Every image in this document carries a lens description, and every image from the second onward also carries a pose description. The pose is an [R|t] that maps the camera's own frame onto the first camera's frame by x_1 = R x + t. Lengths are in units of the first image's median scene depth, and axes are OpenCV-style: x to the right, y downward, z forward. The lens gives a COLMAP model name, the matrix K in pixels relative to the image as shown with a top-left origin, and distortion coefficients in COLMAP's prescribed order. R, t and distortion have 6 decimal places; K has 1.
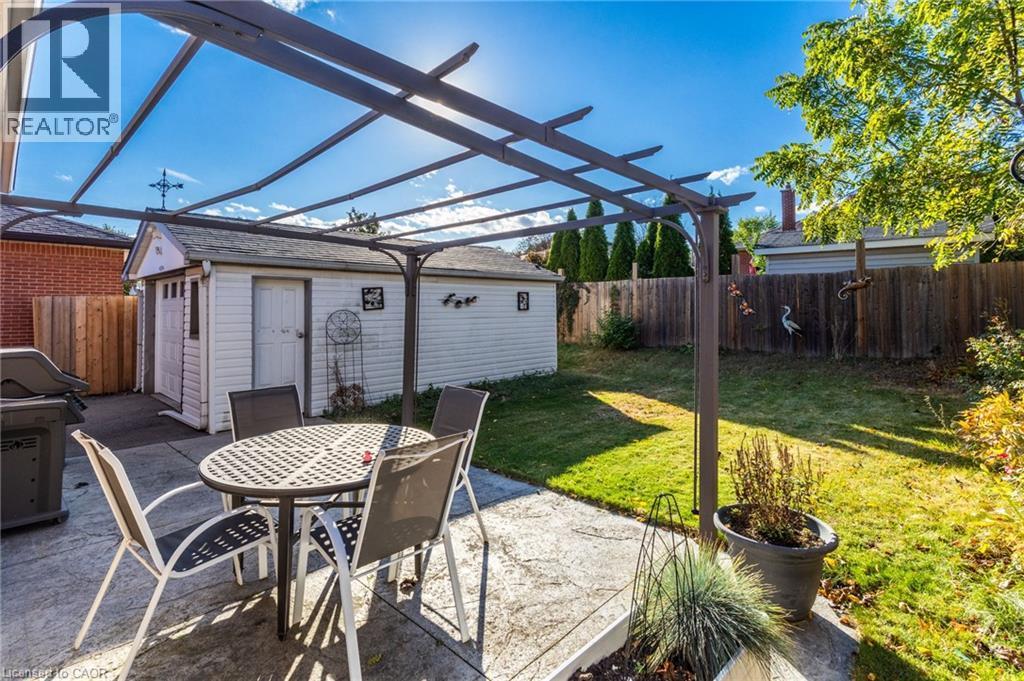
lens RADIAL K [[483.9, 0, 511.9], [0, 483.9, 308.4], [0, 0, 1]] dist [0.000134, -0.000016]
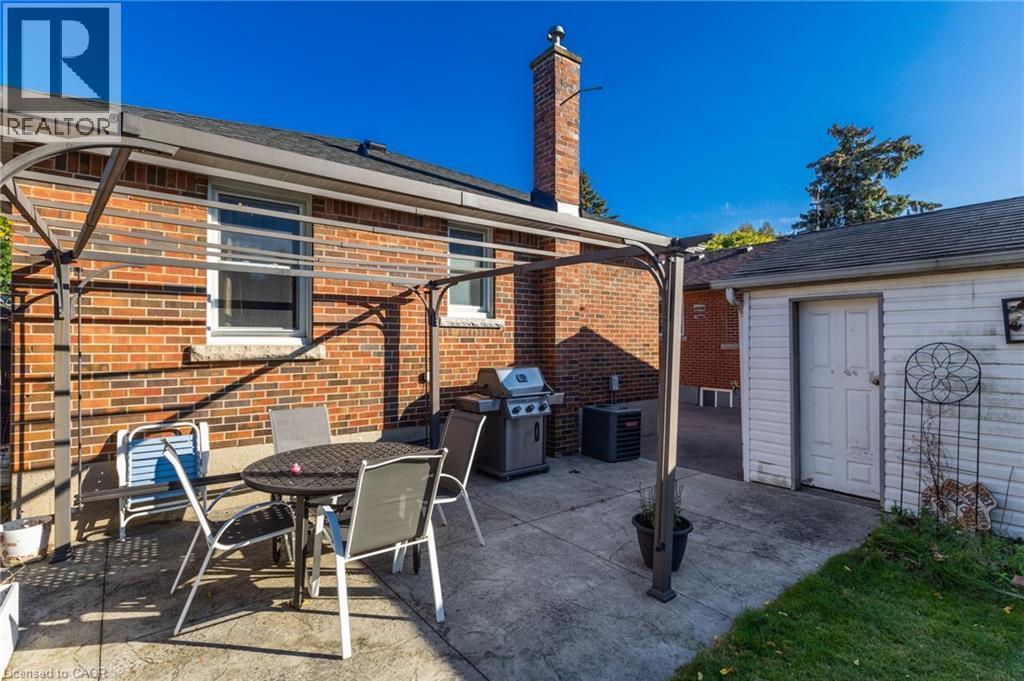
lens RADIAL K [[489.4, 0, 512.0], [0, 489.4, 340.5], [0, 0, 1]] dist [0.000962, 0.000171]
pose [[-0.149462, -0.000105, -0.988768, 0.291600], [0.004809, 0.999988, -0.000833, -0.000971], [0.988756, -0.004879, -0.149459, 0.614564]]
